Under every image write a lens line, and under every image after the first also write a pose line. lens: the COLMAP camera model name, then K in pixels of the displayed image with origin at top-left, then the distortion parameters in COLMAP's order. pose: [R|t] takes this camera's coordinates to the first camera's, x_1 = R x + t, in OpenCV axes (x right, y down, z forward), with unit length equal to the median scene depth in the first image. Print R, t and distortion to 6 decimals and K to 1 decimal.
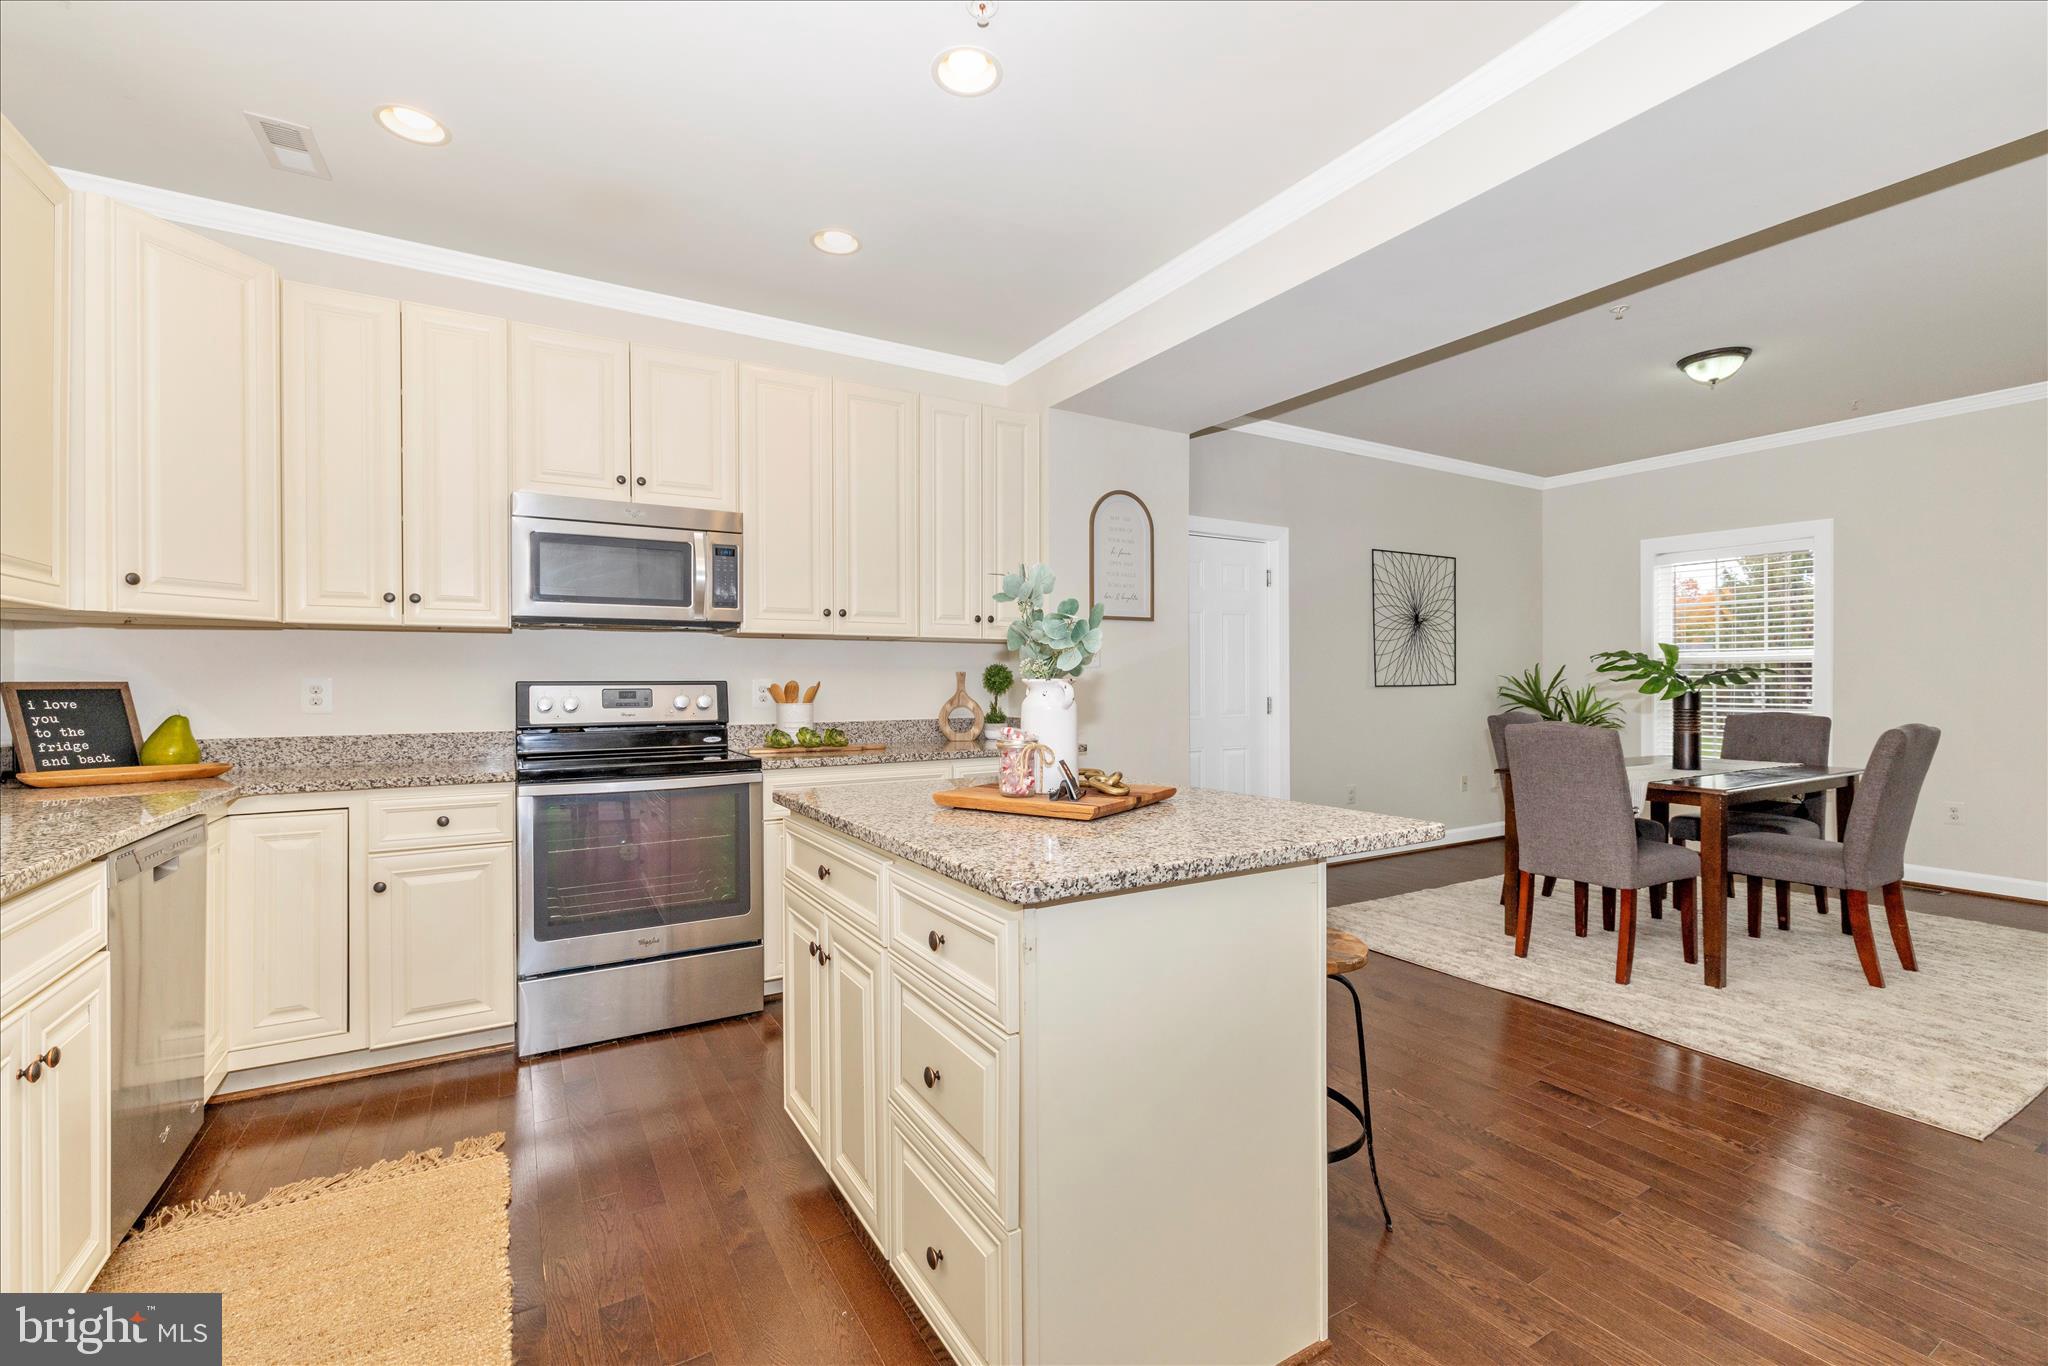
lens RADIAL K [[874.6, 0, 1028.5], [0, 874.6, 681.1], [0, 0, 1]] dist [-0.001135, 0.000022]
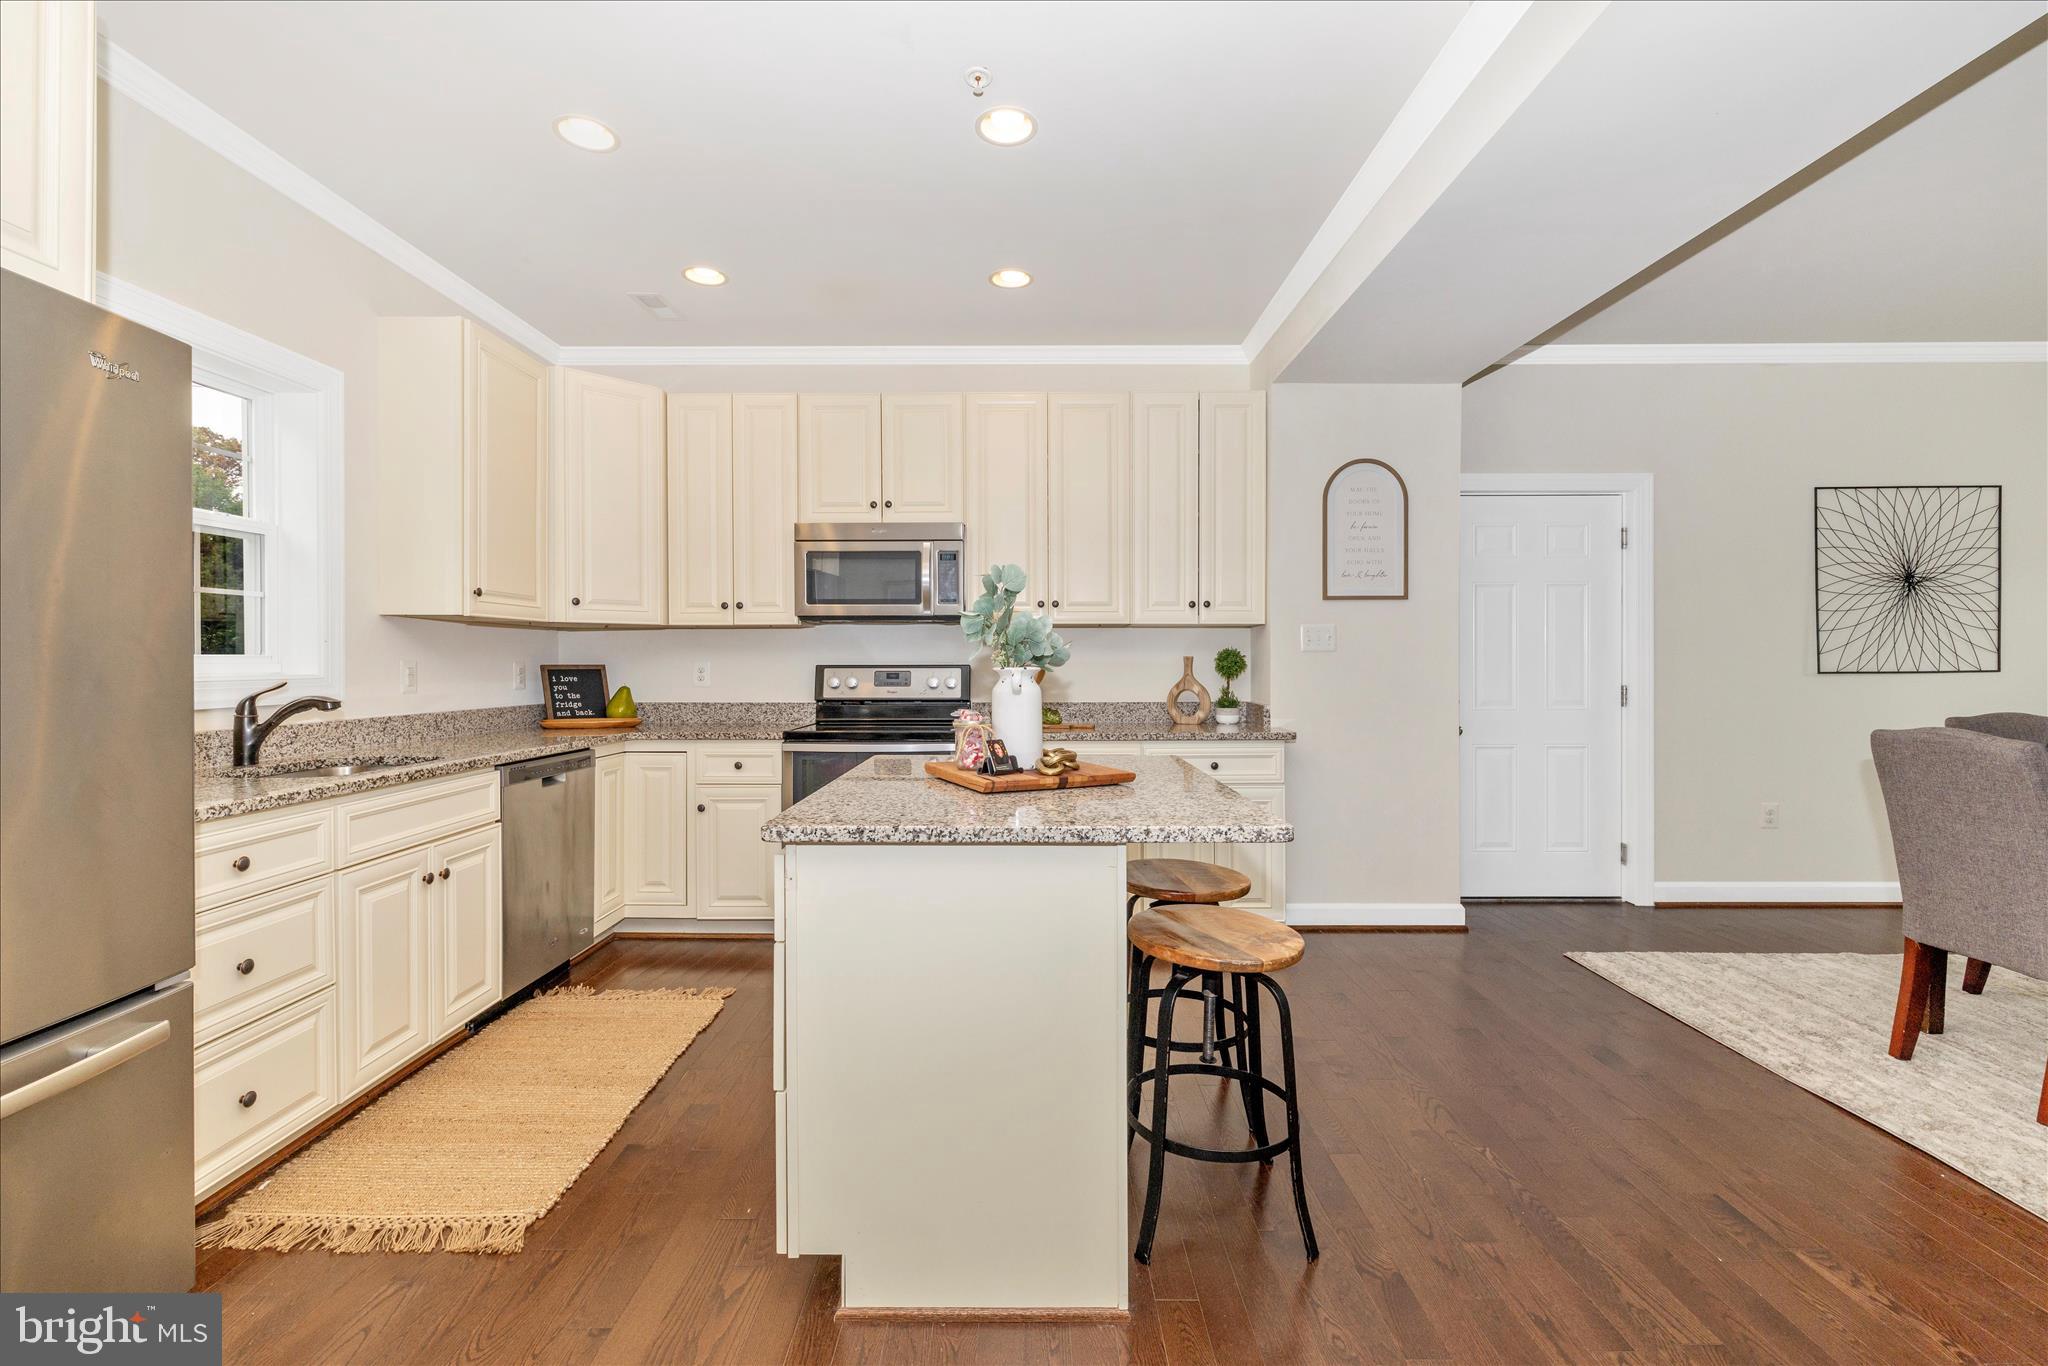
lens RADIAL K [[884.8, 0, 1024.2], [0, 884.8, 667.8], [0, 0, 1]] dist [-0.000101, -0.000354]
pose [[0.854351, 0.005590, -0.519667, 0.358218], [-0.001469, 0.999964, 0.008341, -0.006412], [0.519695, -0.006362, 0.854328, 0.022960]]
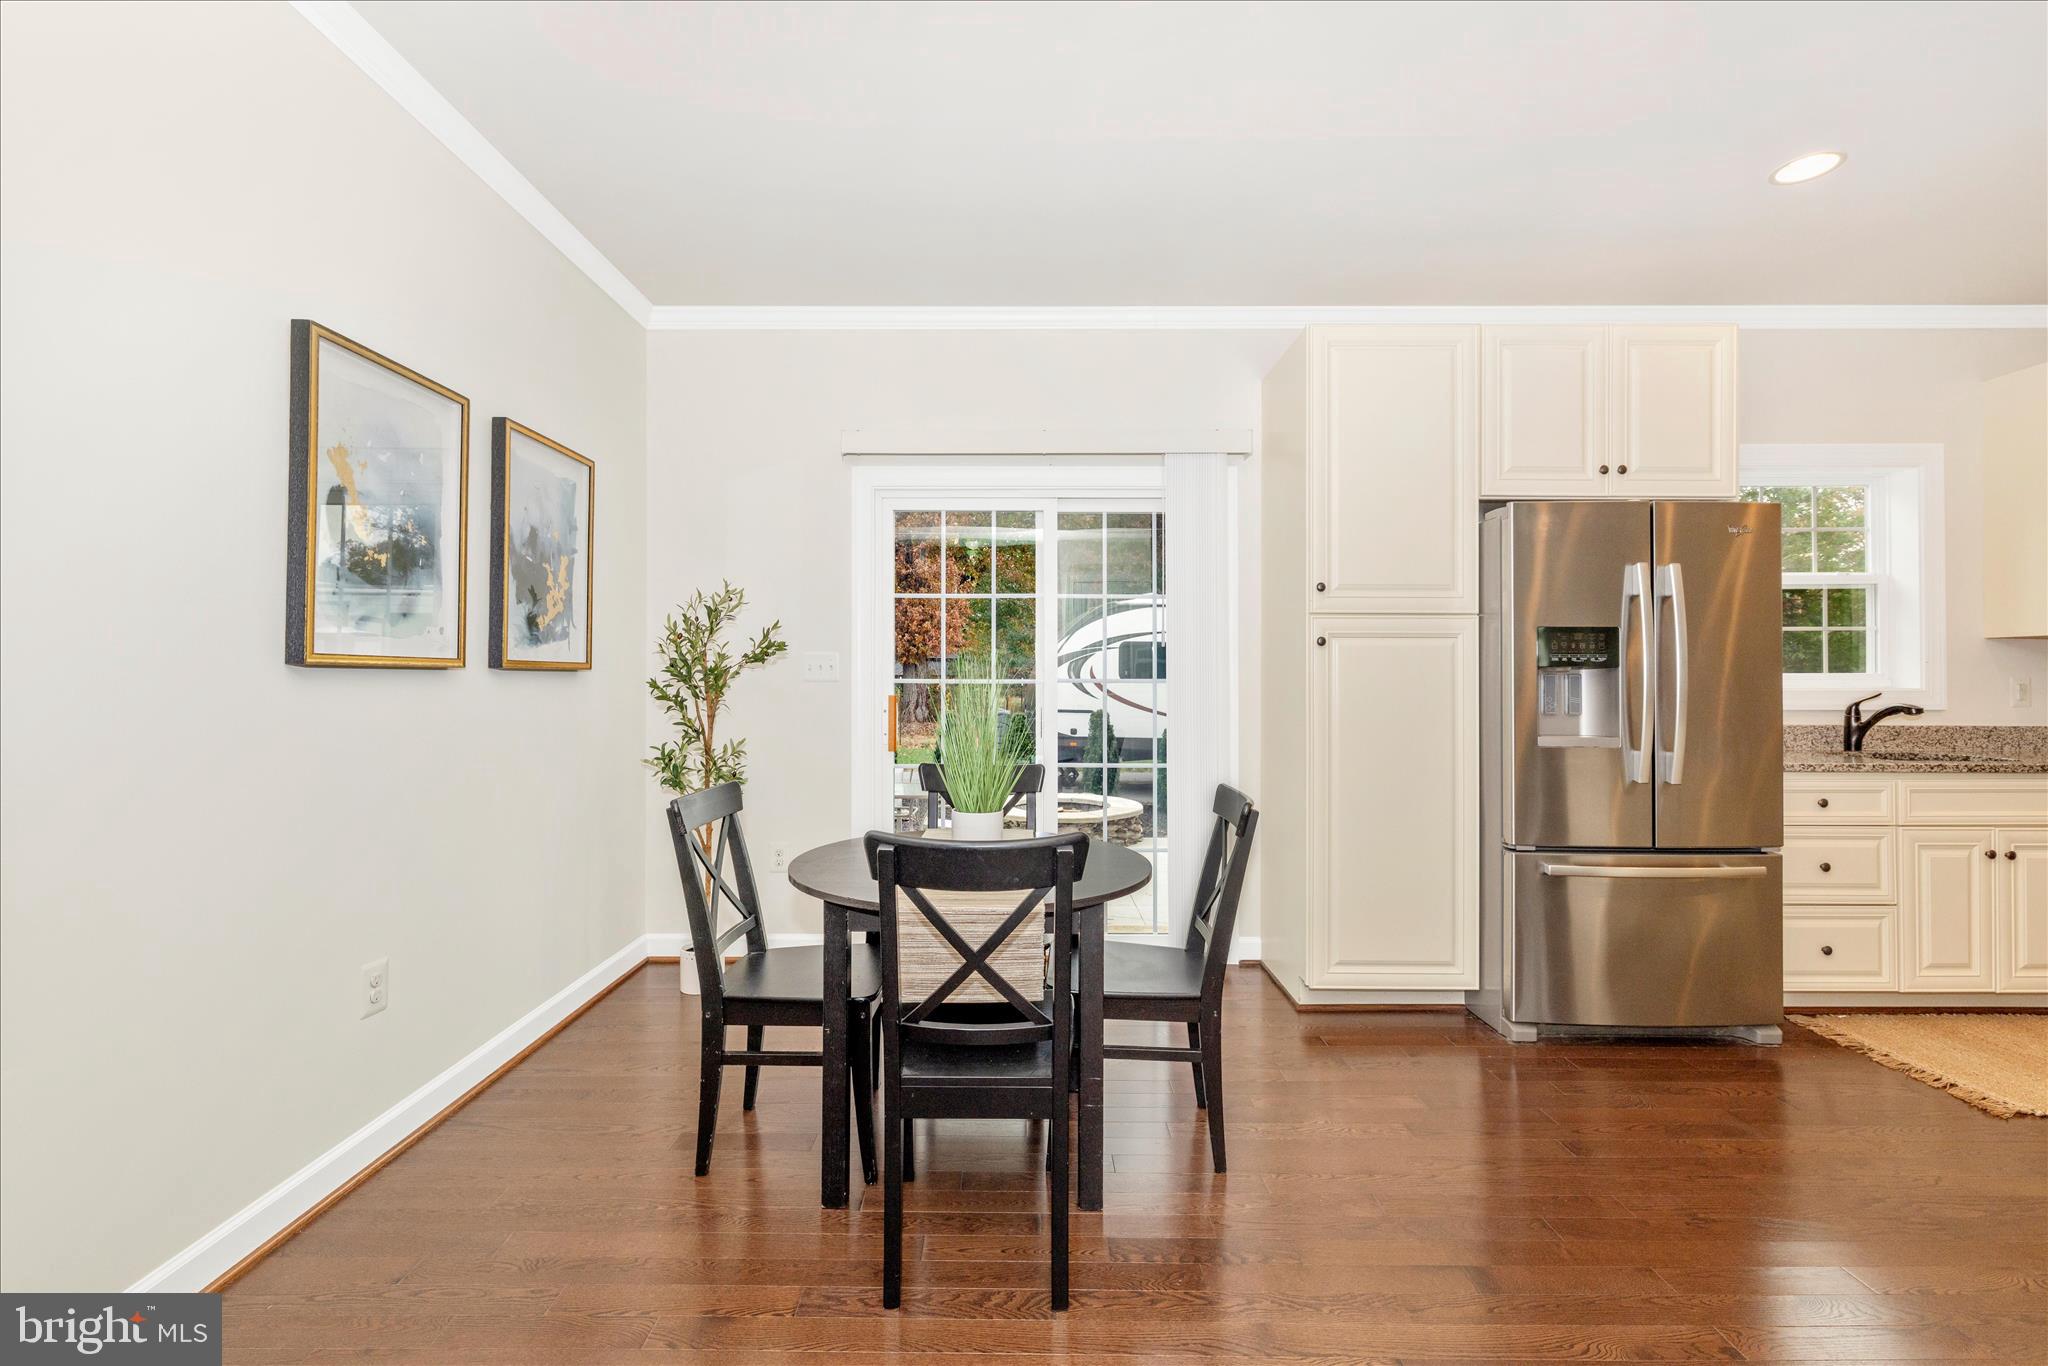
lens RADIAL K [[903.5, 0, 1016.2], [0, 903.5, 669.4], [0, 0, 1]] dist [-0.004088, -0.000704]
pose [[-0.509646, -0.004932, -0.860370, 0.845921], [0.000311, 0.999982, -0.005916, -0.009324], [0.860384, -0.003283, -0.509636, 0.002232]]
